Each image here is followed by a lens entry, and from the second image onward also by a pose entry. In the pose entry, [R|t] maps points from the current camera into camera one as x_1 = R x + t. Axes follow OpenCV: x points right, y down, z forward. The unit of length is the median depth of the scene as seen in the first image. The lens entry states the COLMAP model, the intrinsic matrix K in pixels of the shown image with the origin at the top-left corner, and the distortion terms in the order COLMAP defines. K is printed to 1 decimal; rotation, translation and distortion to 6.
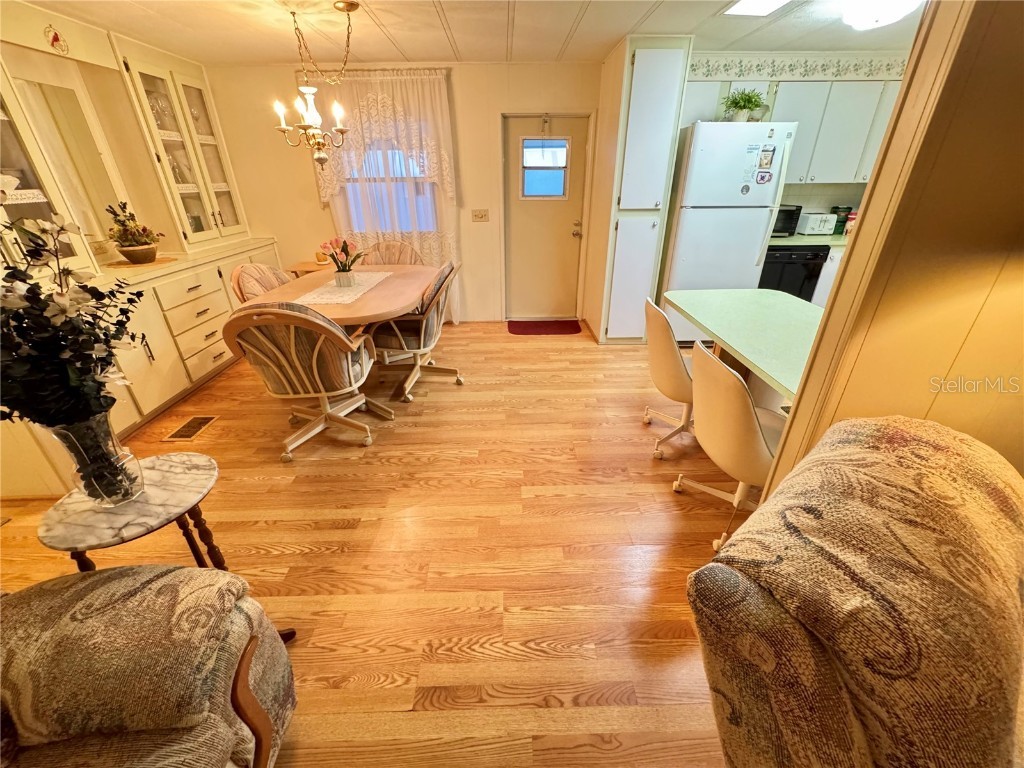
lens RADIAL K [[409.0, 0, 512.4], [0, 409.0, 383.1], [0, 0, 1]] dist [-0.002535, -0.000285]
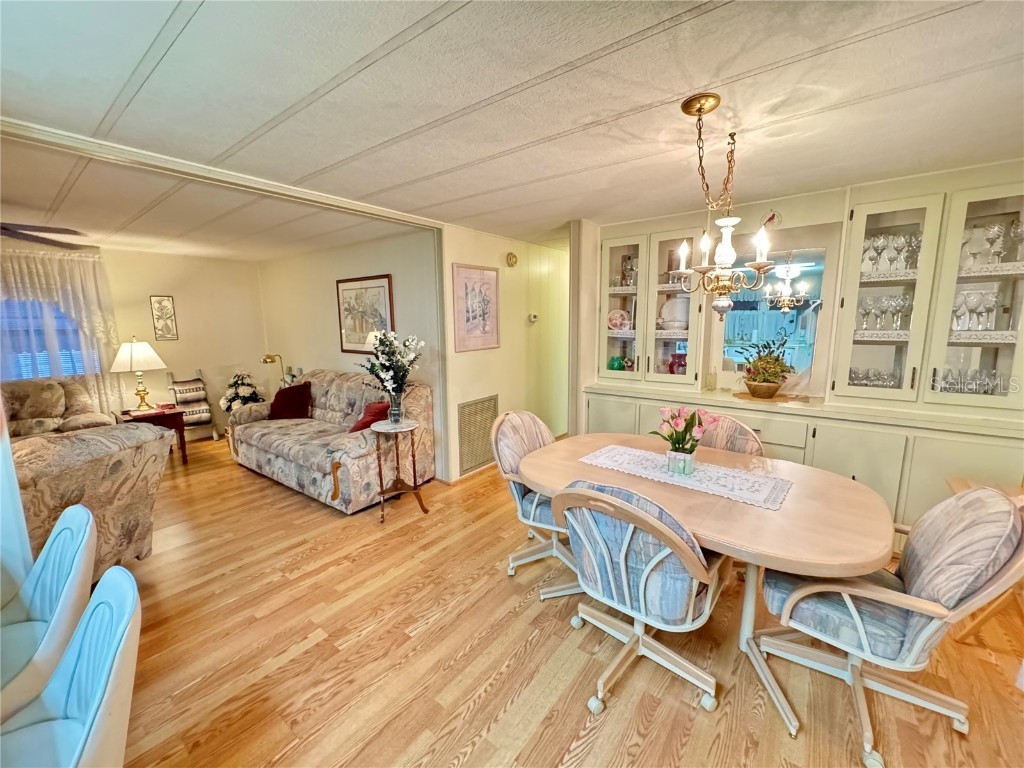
lens RADIAL K [[412.0, 0, 511.1], [0, 412.0, 382.6], [0, 0, 1]] dist [-0.000096, -0.000077]
pose [[-0.628148, 0.132693, -0.766696, 0.298906], [-0.337070, 0.841690, 0.421831, -0.569385], [0.701295, 0.523402, -0.483979, 1.069806]]
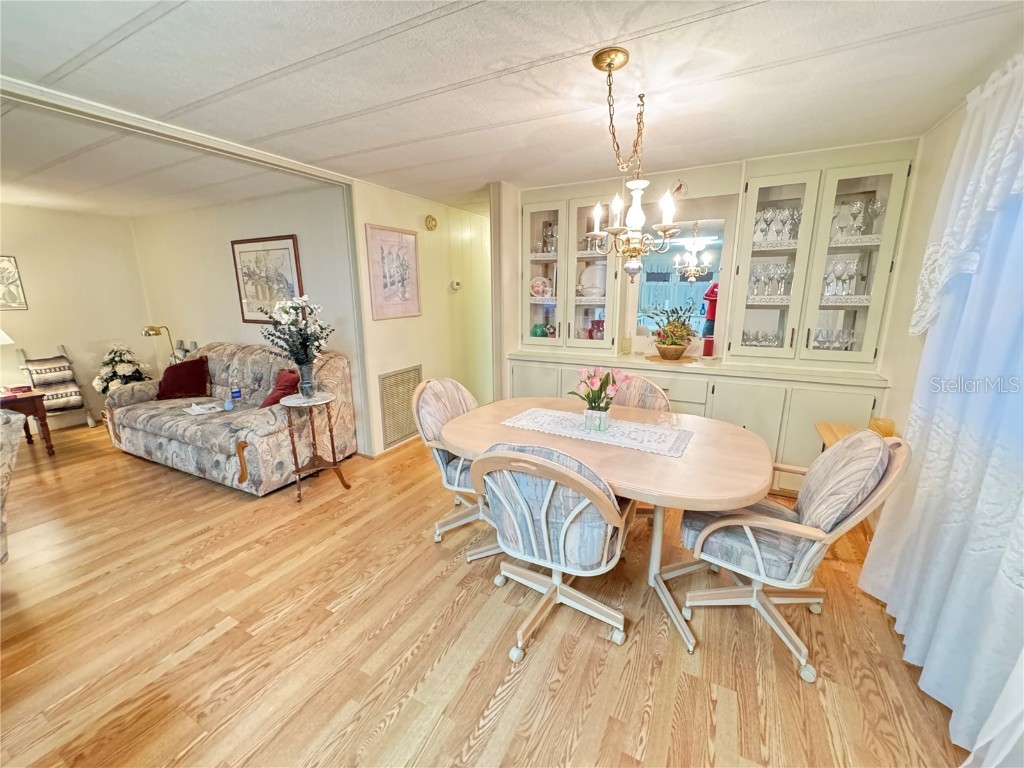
lens RADIAL K [[412.0, 0, 511.1], [0, 412.0, 382.6], [0, 0, 1]] dist [-0.000096, -0.000077]
pose [[-0.484957, 0.201347, -0.851044, 0.284491], [-0.385223, 0.824459, 0.414573, -0.557709], [0.785124, 0.528892, -0.322264, 1.085578]]
